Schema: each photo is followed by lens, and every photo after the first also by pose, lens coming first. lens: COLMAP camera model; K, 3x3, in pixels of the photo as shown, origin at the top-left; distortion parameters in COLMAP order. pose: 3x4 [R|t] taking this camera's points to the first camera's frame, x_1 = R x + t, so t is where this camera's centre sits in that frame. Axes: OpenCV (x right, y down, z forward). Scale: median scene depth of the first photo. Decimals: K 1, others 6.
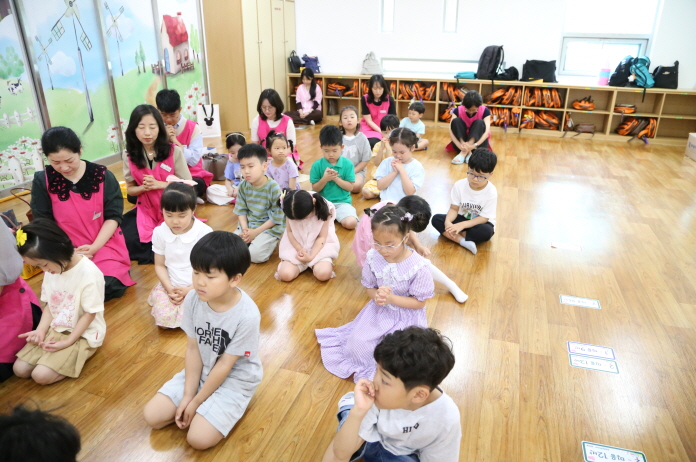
lens RADIAL K [[470.4, 0, 345.9], [0, 470.4, 233.9], [0, 0, 1]] dist [-0.124345, 0.069613]
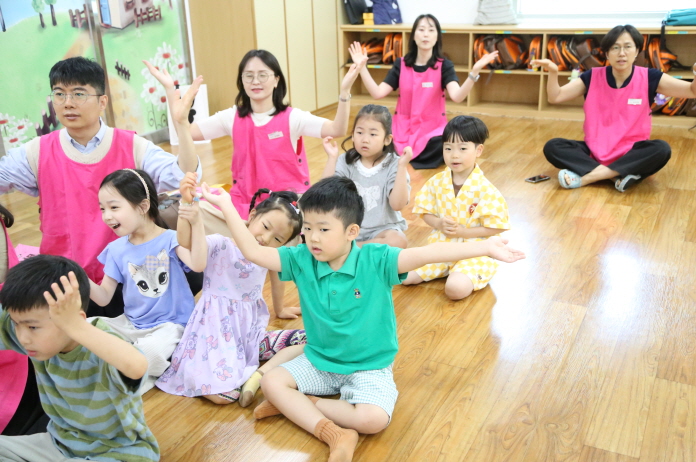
lens RADIAL K [[705.1, 0, 350.0], [0, 705.1, 241.5], [0, 0, 1]] dist [0.003970, 0.100621]
pose [[0.988014, 0.025035, -0.152319, 0.024835], [-0.029321, 0.999233, -0.025956, -0.078512], [0.151552, 0.030111, 0.987991, 0.206589]]
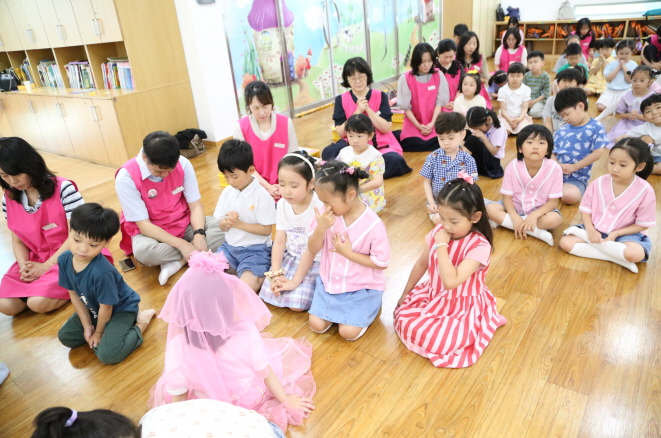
lens RADIAL K [[432.1, 0, 330.5], [0, 432.1, 219.0], [0, 0, 1]] dist [-0.113410, 0.058865]
pose [[0.943260, 0.068040, -0.325009, -0.170703], [-0.043335, 0.995635, 0.082666, 0.154915], [0.329215, -0.063892, 0.942091, -0.354966]]
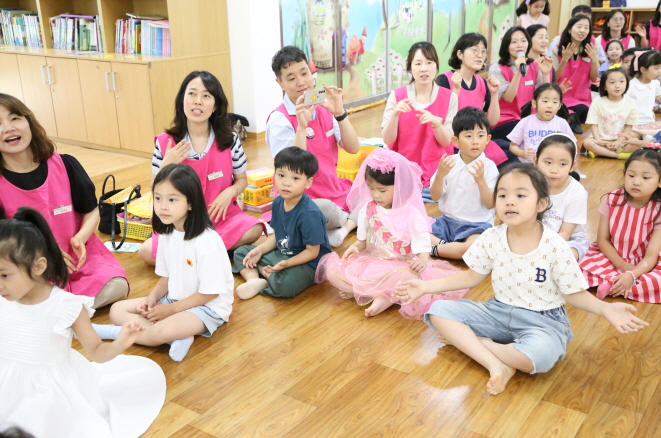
lens RADIAL K [[669.6, 0, 332.4], [0, 669.6, 229.0], [0, 0, 1]] dist [0.003970, 0.100621]
pose [[0.956146, 0.081438, -0.281341, -0.240475], [-0.093597, 0.995157, -0.030033, 0.236534], [0.277532, 0.055048, 0.959138, -0.545376]]
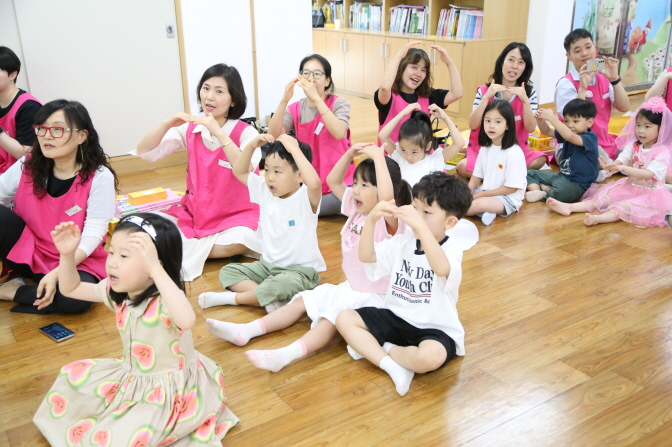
lens RADIAL K [[658.7, 0, 347.8], [0, 658.7, 233.4], [0, 0, 1]] dist [0.002151, 0.088189]
pose [[0.789381, 0.205851, -0.578362, -0.180883], [-0.225511, 0.973472, 0.038690, 0.323956], [0.570984, 0.099886, 0.814862, -0.753676]]
